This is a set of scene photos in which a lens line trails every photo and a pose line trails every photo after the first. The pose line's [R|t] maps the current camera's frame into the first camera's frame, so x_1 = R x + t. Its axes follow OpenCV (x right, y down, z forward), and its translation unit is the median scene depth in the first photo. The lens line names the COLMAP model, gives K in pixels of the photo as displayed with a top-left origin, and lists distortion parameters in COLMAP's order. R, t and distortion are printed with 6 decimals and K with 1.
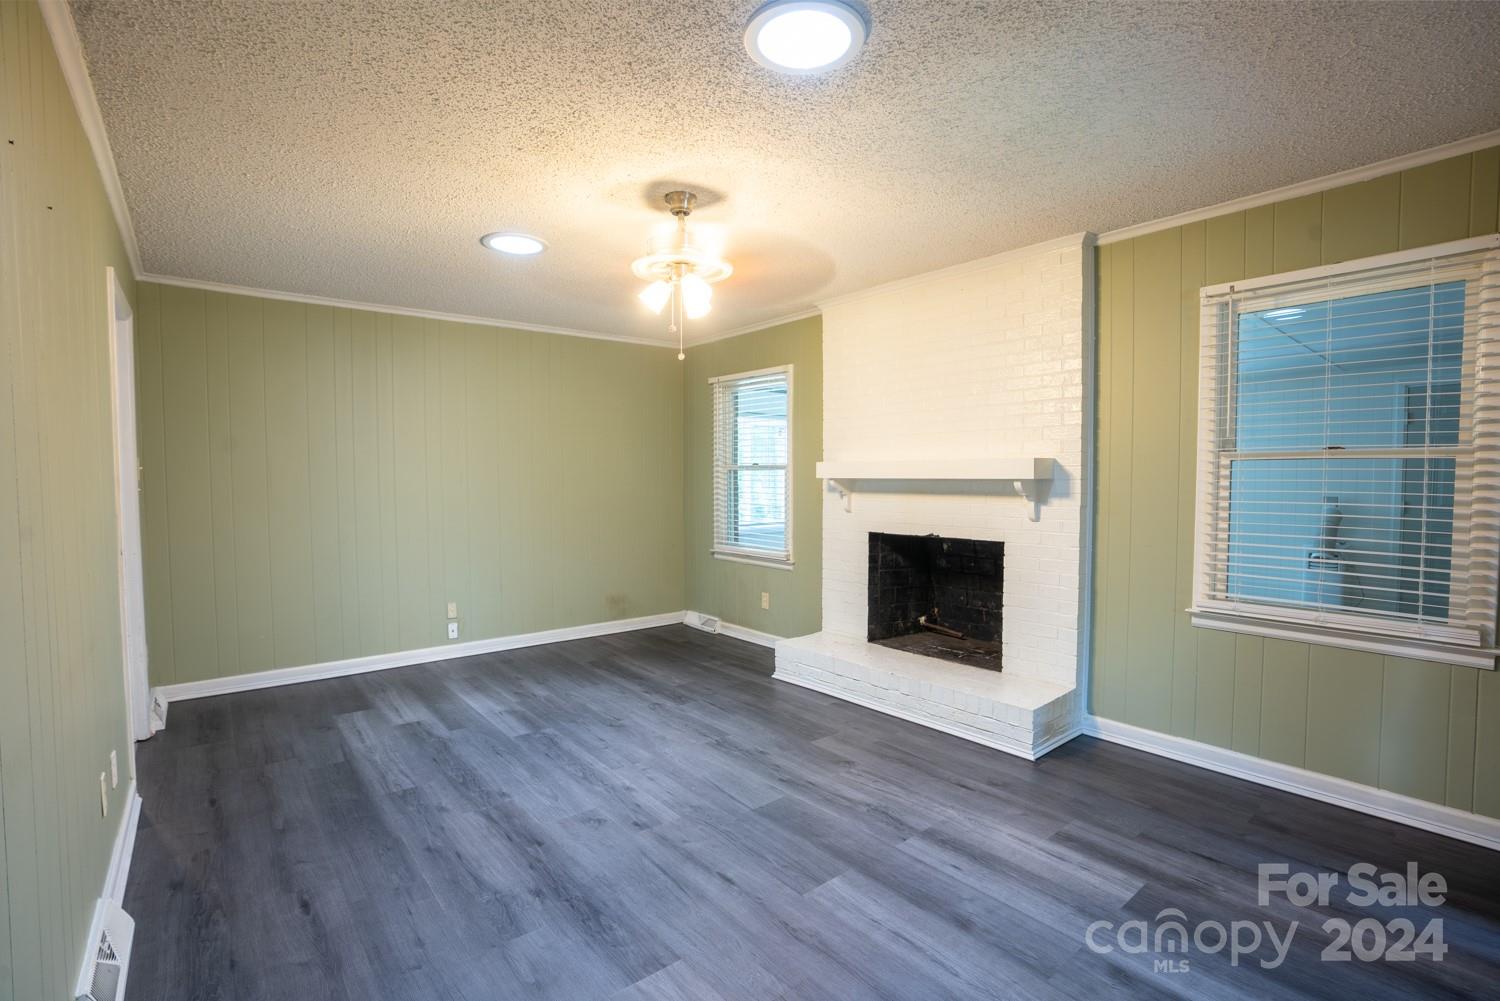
lens RADIAL K [[703.3, 0, 756.0], [0, 703.3, 507.1], [0, 0, 1]] dist [-0.001749, -0.000196]
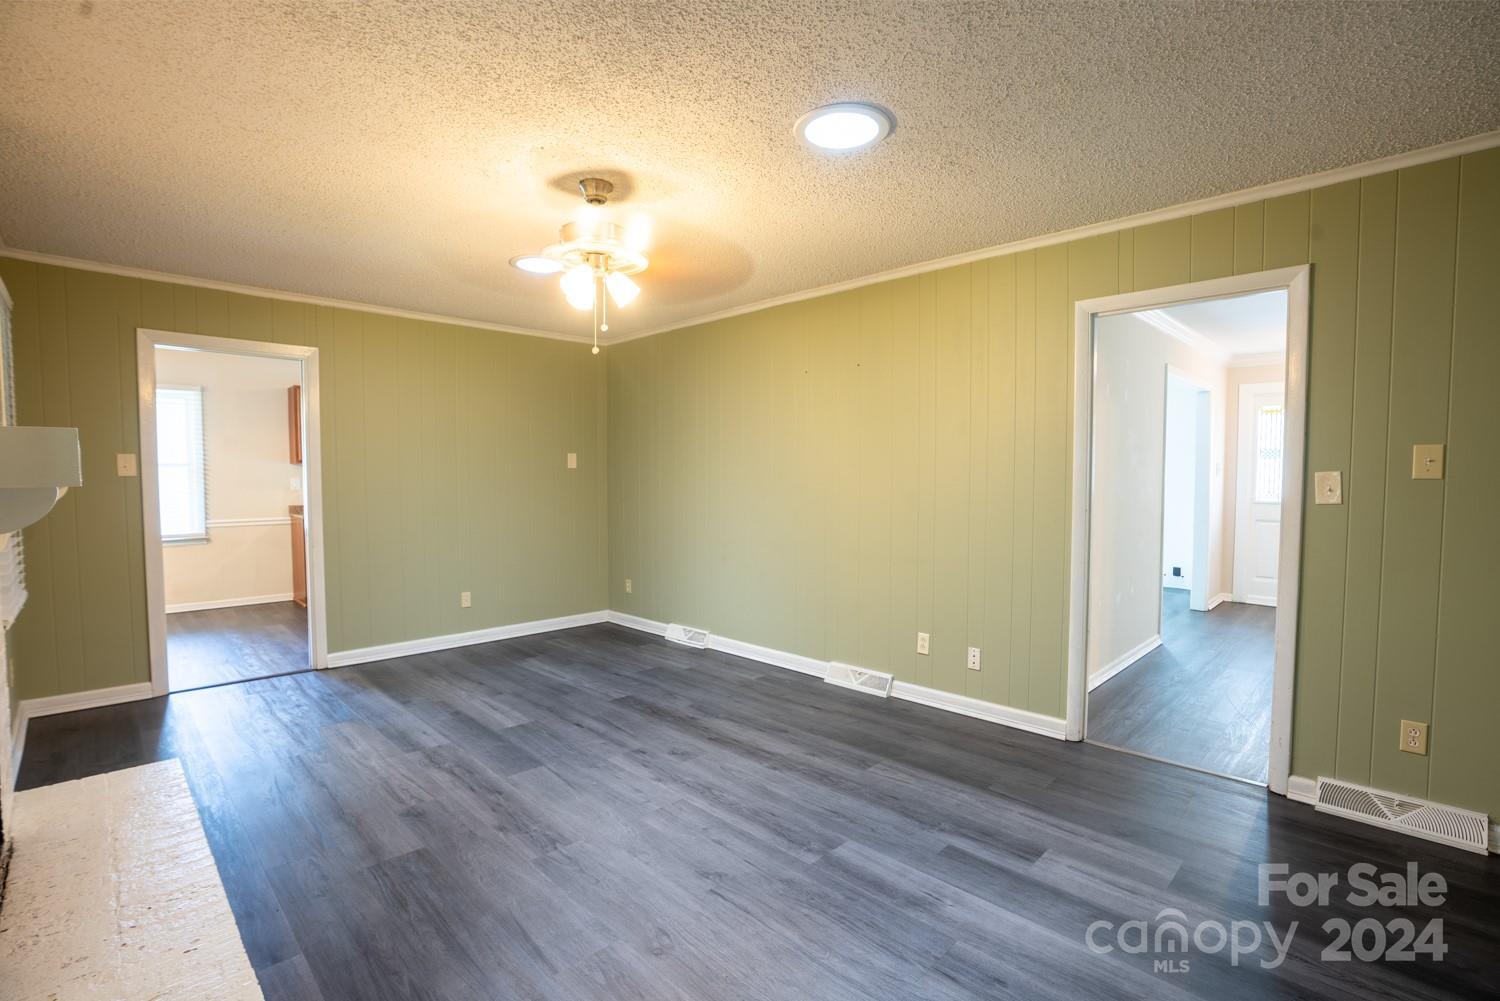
lens RADIAL K [[703.3, 0, 756.0], [0, 703.3, 507.1], [0, 0, 1]] dist [-0.001749, -0.000196]
pose [[-0.995064, 0.019009, -0.097400, -0.231810], [0.009705, 0.995418, 0.095123, -0.091963], [0.098762, 0.093709, -0.990689, 2.005860]]
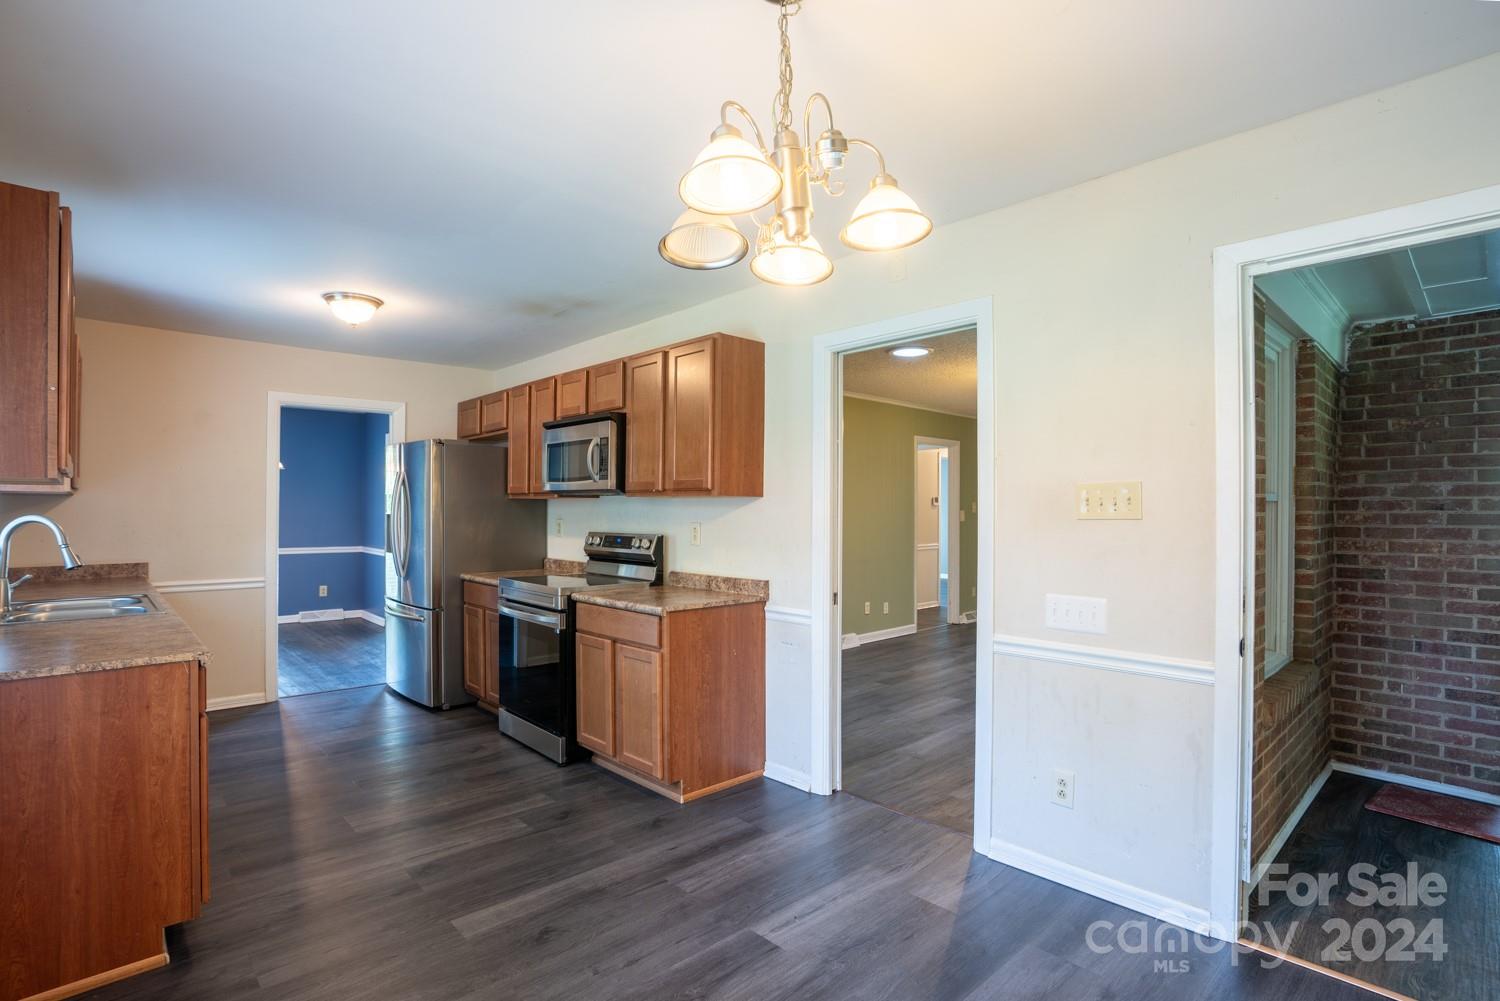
lens RADIAL K [[703.3, 0, 756.0], [0, 703.3, 507.1], [0, 0, 1]] dist [-0.001749, -0.000196]
pose [[0.070039, -0.006999, -0.997520, 1.665977], [-0.048098, 0.998789, -0.010385, 0.003835], [0.996384, 0.048706, 0.069618, 0.162752]]
